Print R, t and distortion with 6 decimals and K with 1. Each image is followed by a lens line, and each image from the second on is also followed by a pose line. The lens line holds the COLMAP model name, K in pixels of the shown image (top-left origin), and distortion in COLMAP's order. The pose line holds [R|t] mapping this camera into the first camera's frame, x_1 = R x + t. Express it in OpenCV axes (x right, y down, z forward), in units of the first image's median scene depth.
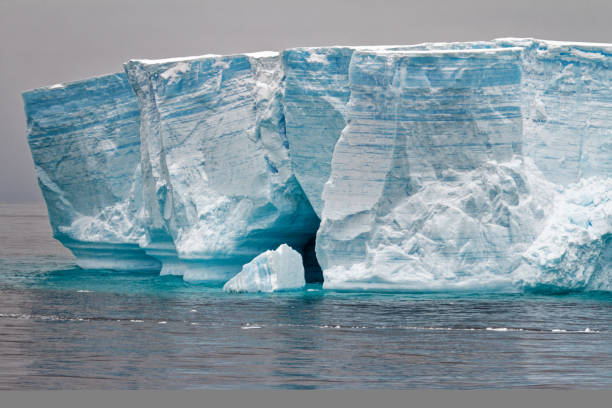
lens RADIAL K [[3619.7, 0, 306.1], [0, 3619.7, 204.1], [0, 0, 1]] dist [0.024193, -3.051254]
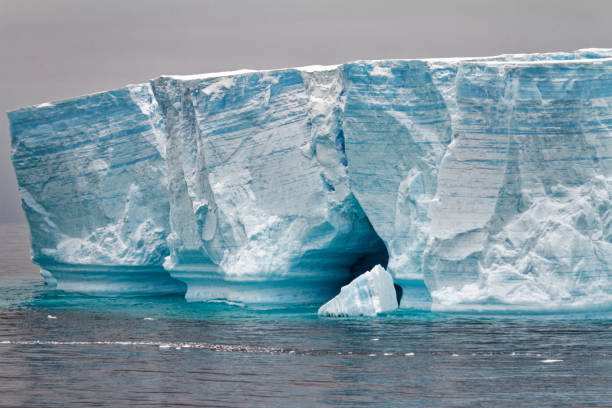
lens RADIAL K [[3386.2, 0, 306.6], [0, 3386.2, 203.9], [0, 0, 1]] dist [0.092891, -3.243880]
pose [[0.995470, -0.011038, 0.094428, -0.100032], [0.011543, 0.999922, -0.004808, -0.000875], [-0.094368, 0.005877, 0.995520, 0.101144]]
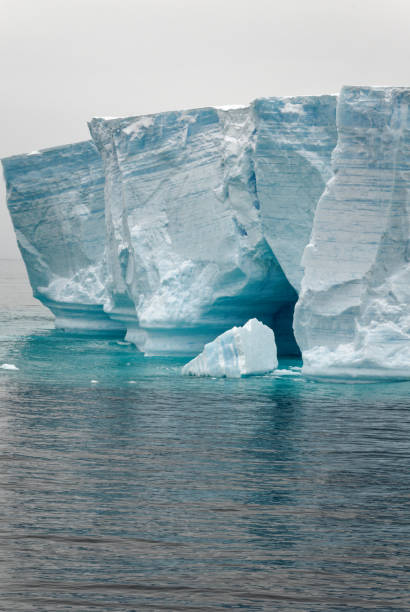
lens RADIAL K [[2102.1, 0, 205.5], [0, 2102.1, 332.1], [0, 0, 1]] dist [0.145746, 1.459070]
pose [[0.999665, 0.010680, -0.023566, -0.005426], [-0.009914, 0.999427, 0.032378, -0.001313], [0.023898, -0.032133, 0.999198, 0.462934]]
